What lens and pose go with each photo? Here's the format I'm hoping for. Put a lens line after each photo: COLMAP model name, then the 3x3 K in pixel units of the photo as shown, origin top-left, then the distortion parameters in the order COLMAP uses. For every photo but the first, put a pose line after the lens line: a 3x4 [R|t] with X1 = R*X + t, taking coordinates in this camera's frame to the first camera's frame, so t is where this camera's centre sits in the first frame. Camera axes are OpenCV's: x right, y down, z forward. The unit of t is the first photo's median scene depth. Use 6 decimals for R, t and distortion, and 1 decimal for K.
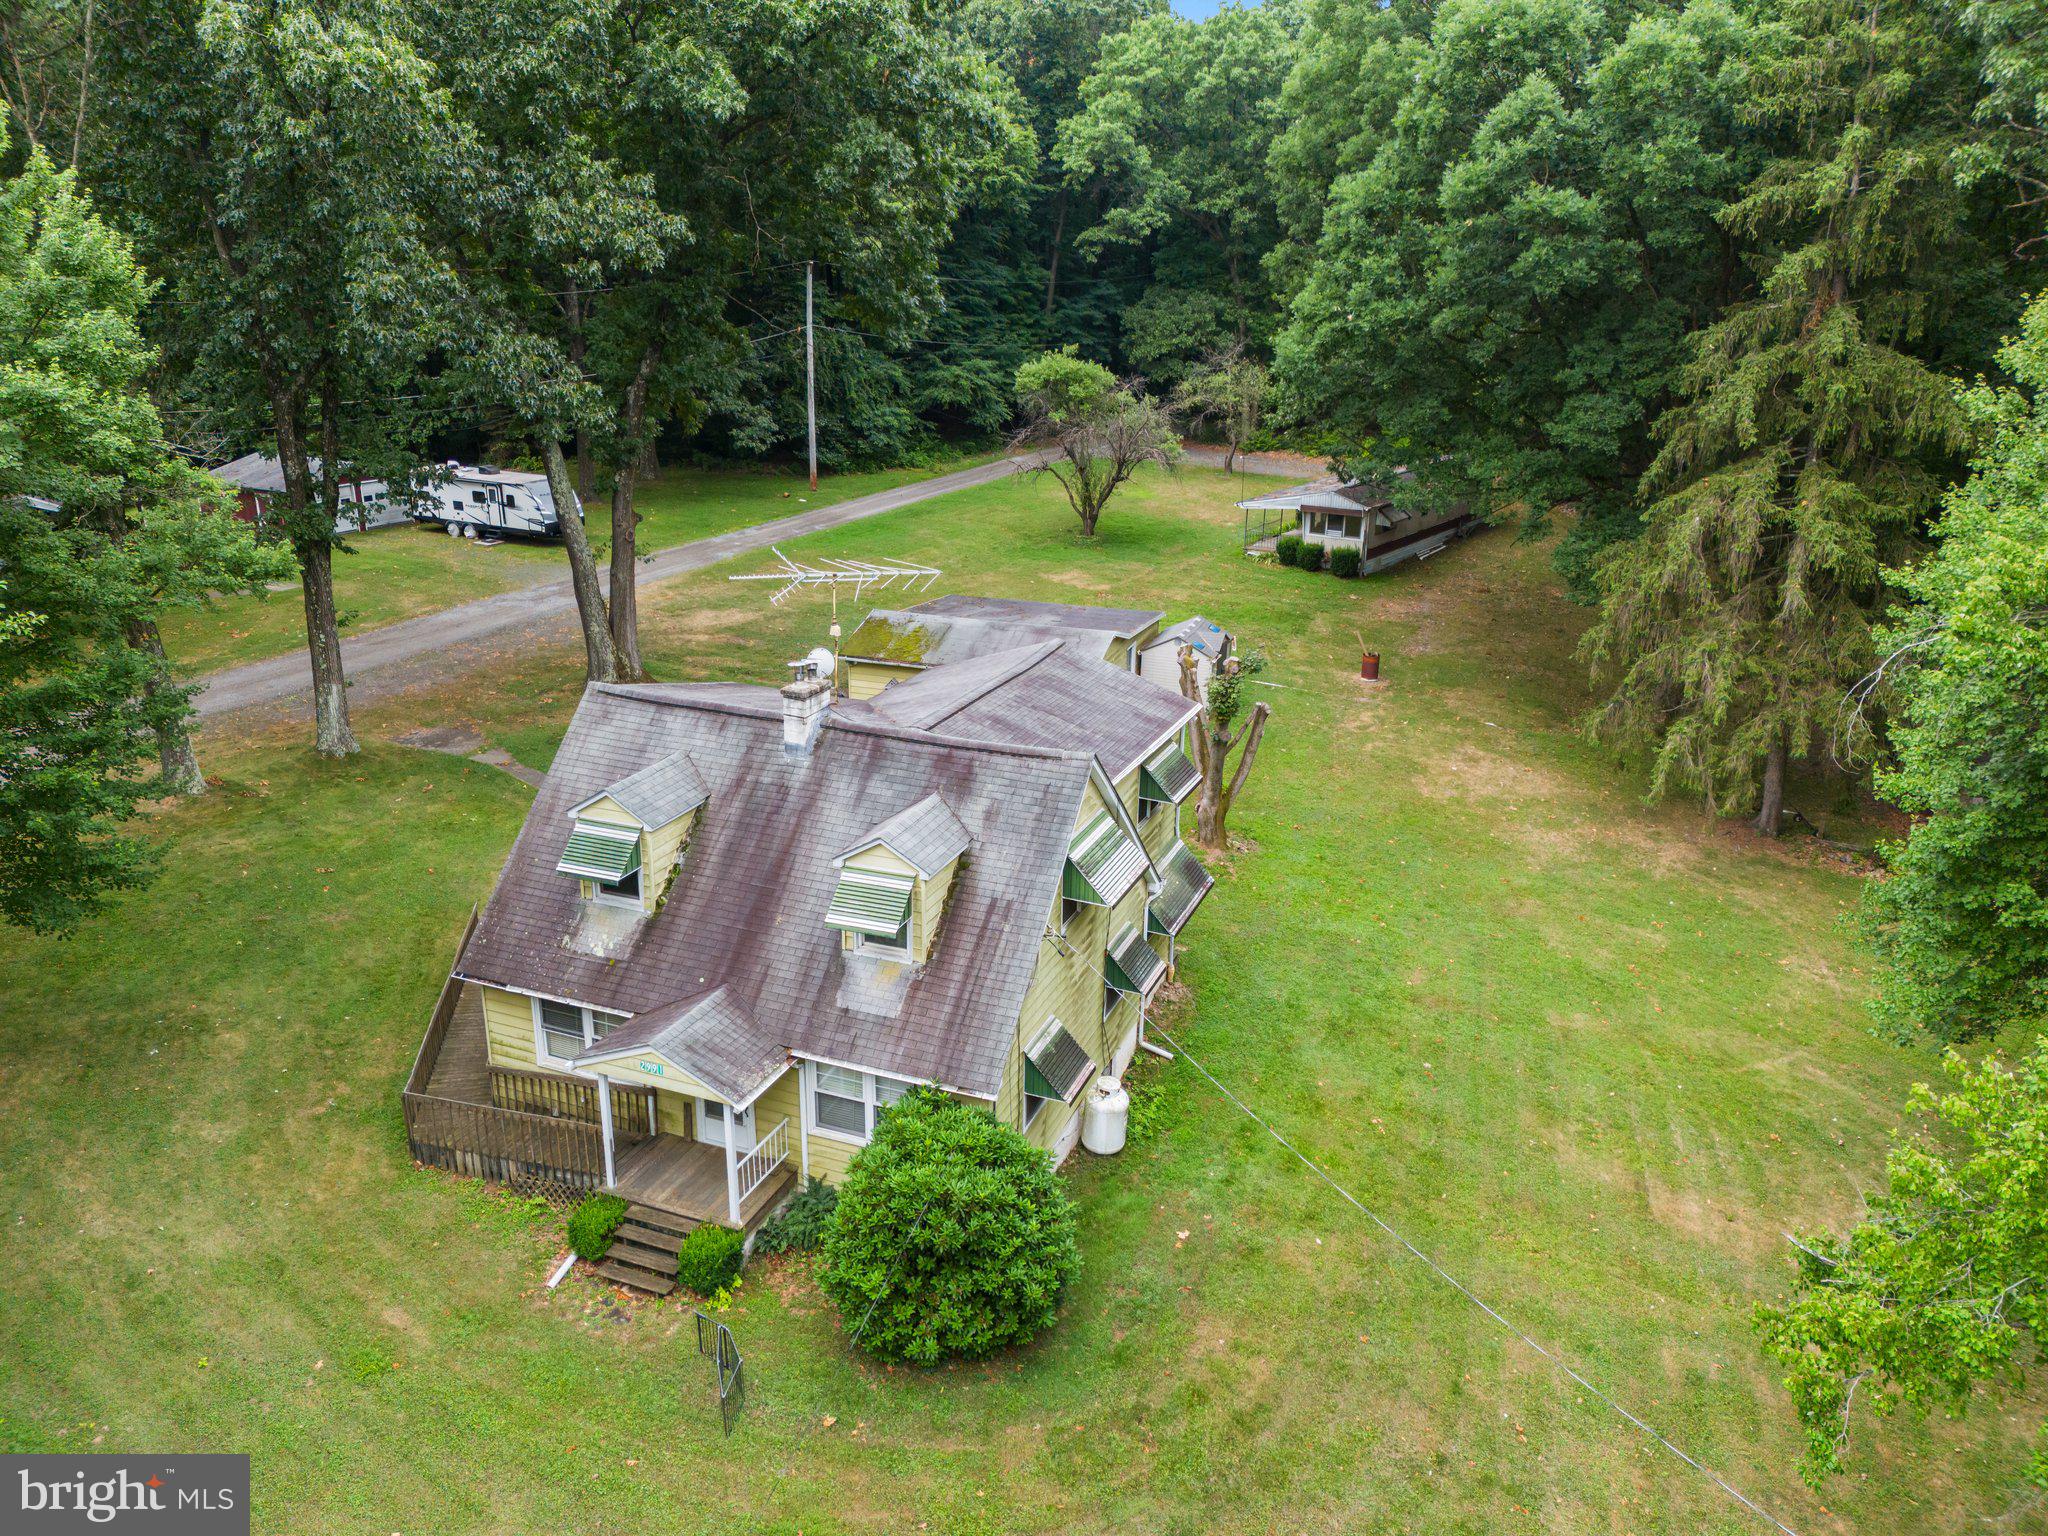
lens RADIAL K [[1502.1, 0, 1024.0], [0, 1502.1, 768.0], [0, 0, 1]] dist [0.070004, -0.069231]
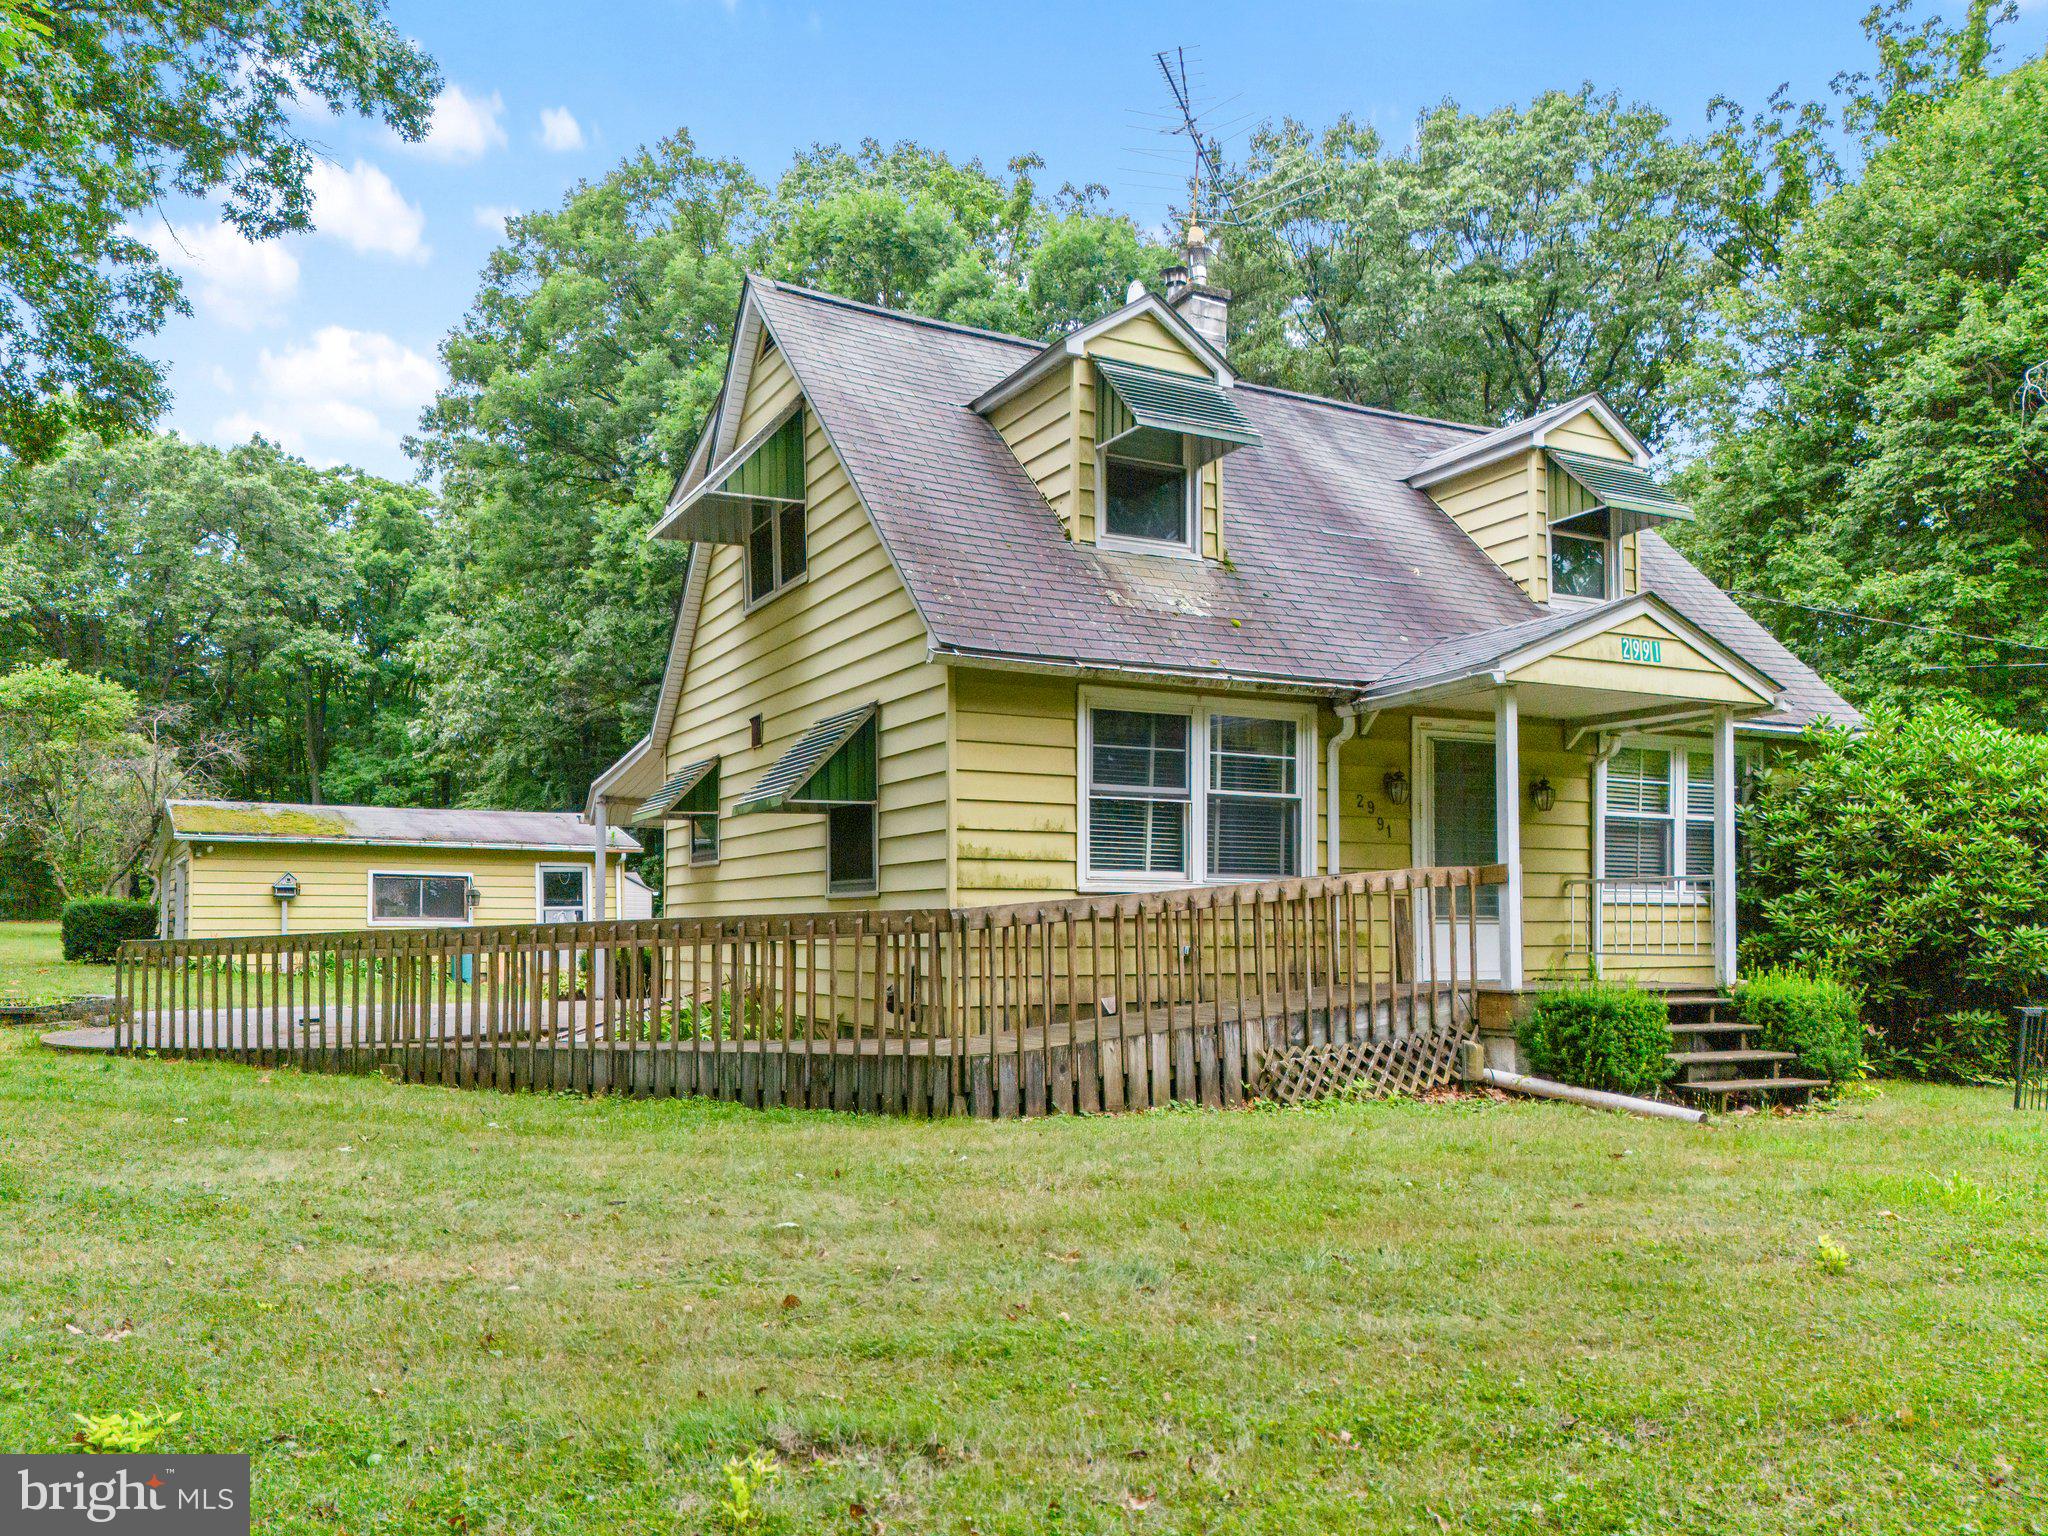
lens RADIAL K [[1564.9, 0, 1021.9], [0, 1564.9, 903.4], [0, 0, 1]] dist [0.034848, -0.009723]
pose [[0.646479, 0.003991, 0.762921, -0.478297], [0.256093, 0.940832, -0.221928, 0.210178], [-0.718666, 0.338850, 0.607206, 0.535208]]
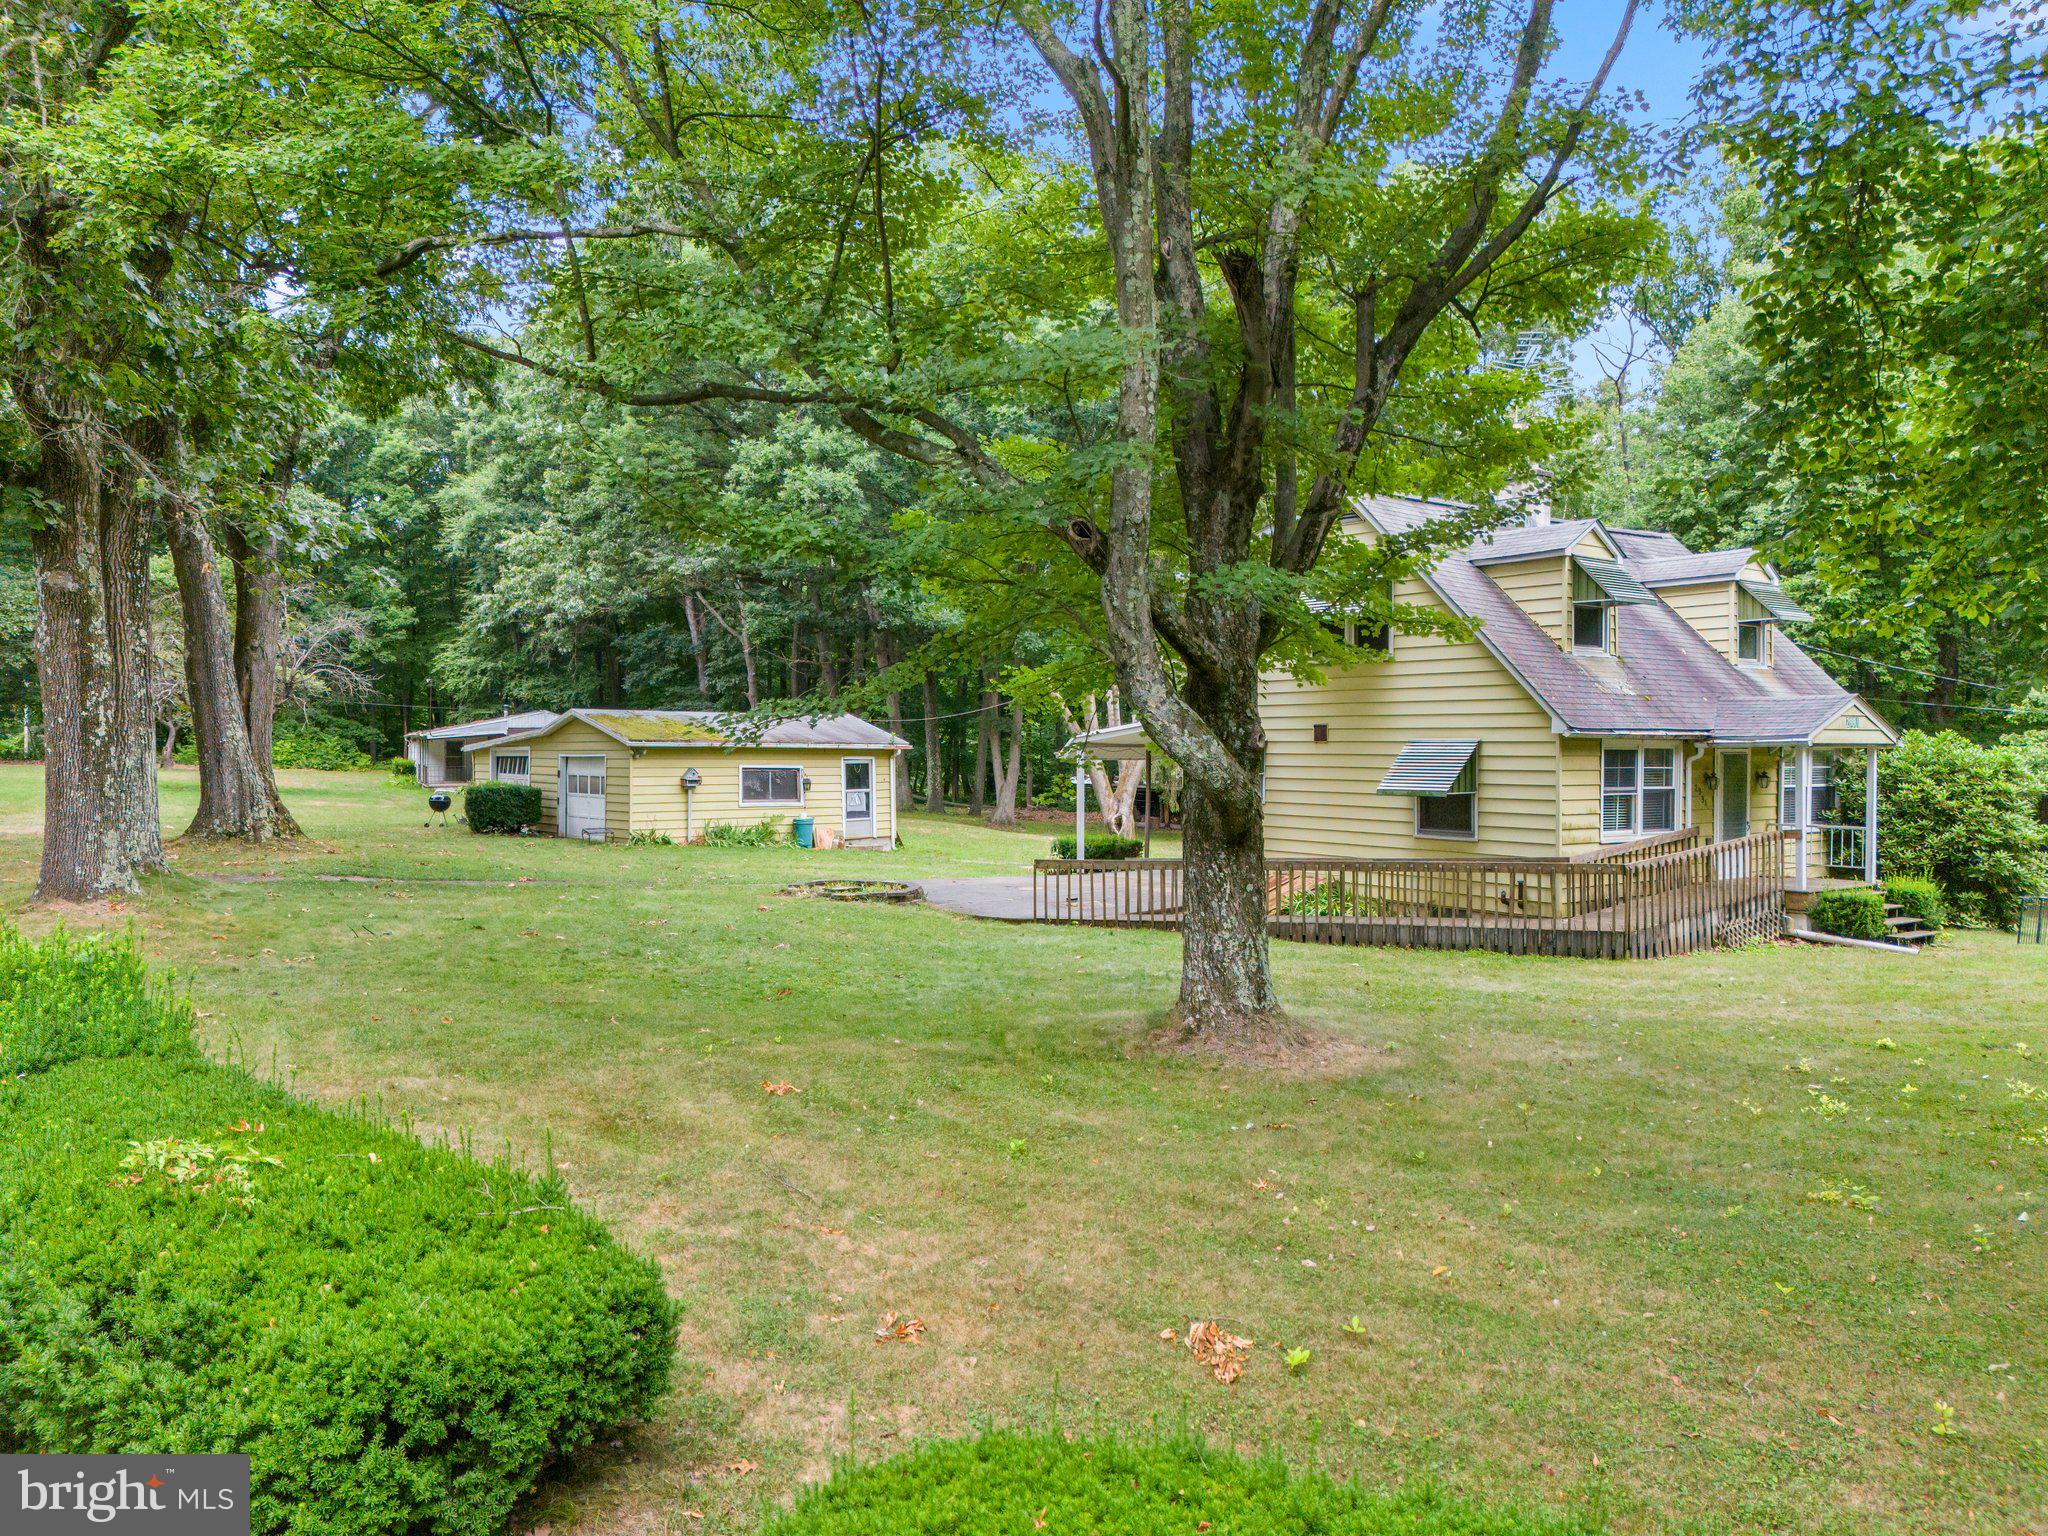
lens RADIAL K [[1492.9, 0, 1028.5], [0, 1492.9, 773.6], [0, 0, 1]] dist [0.101463, -0.108417]
pose [[0.501423, -0.023732, 0.864876, -0.875244], [0.283975, 0.948761, -0.138604, 0.133307], [-0.817272, 0.315103, 0.482470, 0.603019]]
